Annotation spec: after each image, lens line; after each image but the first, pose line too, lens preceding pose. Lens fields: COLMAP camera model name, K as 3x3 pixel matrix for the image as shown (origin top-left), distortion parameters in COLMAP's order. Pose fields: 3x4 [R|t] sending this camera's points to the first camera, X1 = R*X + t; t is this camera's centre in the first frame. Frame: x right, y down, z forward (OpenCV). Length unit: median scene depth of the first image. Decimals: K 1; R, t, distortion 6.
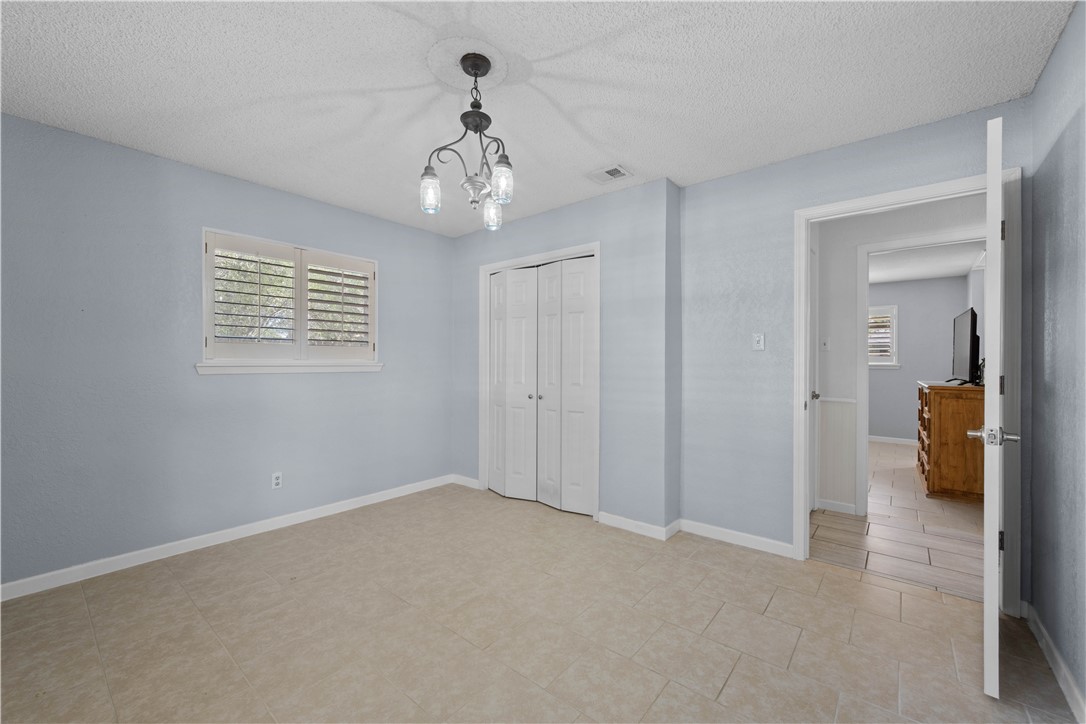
lens RADIAL K [[430.2, 0, 547.6], [0, 430.2, 361.1], [0, 0, 1]] dist [-0.002065, 0.000638]
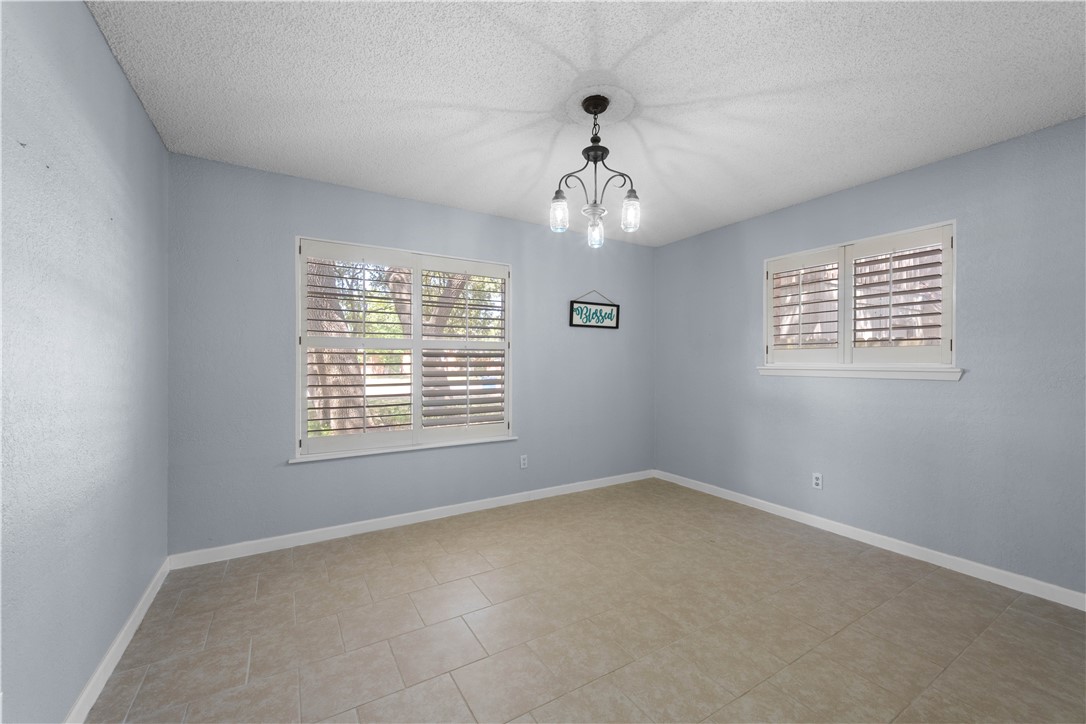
lens RADIAL K [[430.2, 0, 550.3], [0, 430.2, 366.9], [0, 0, 1]] dist [-0.002065, 0.000638]
pose [[-0.318637, 0.008704, -0.947837, 0.643873], [-0.001187, 0.999953, 0.009582, -0.004386], [0.947876, 0.004178, -0.318612, 0.849398]]
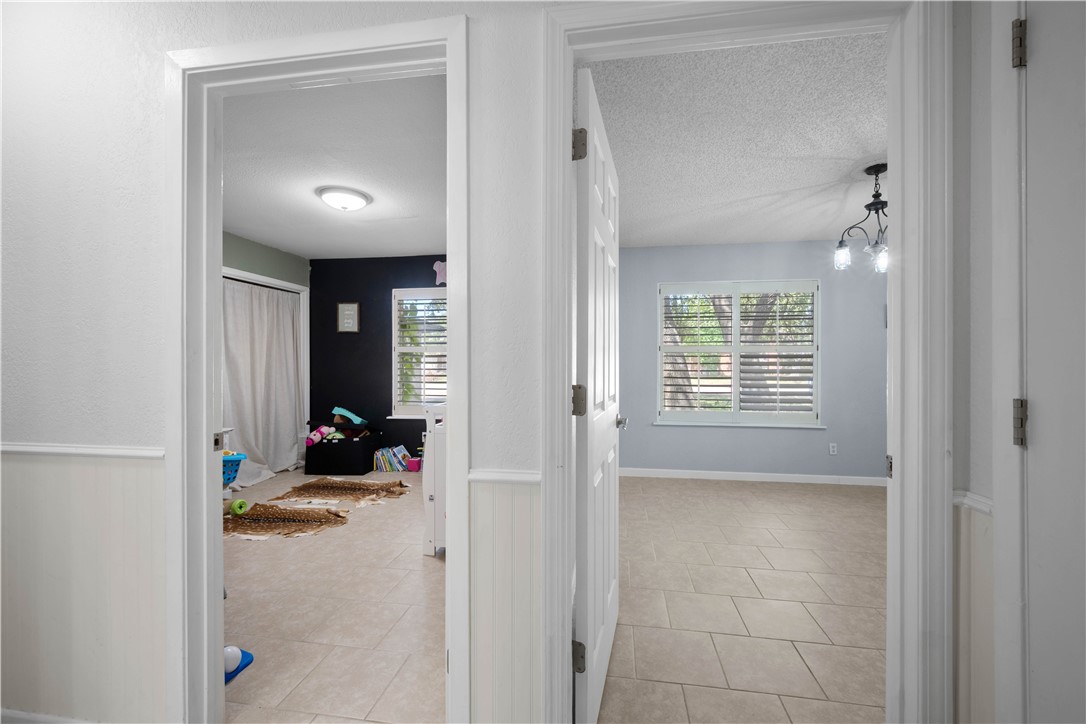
lens RADIAL K [[430.2, 0, 548.8], [0, 430.2, 362.5], [0, 0, 1]] dist [-0.002065, 0.000638]
pose [[-0.858611, -0.001836, -0.512625, 1.083707], [-0.001836, 0.999998, -0.000507, -0.002092], [0.512625, 0.000506, -0.858613, 1.159567]]
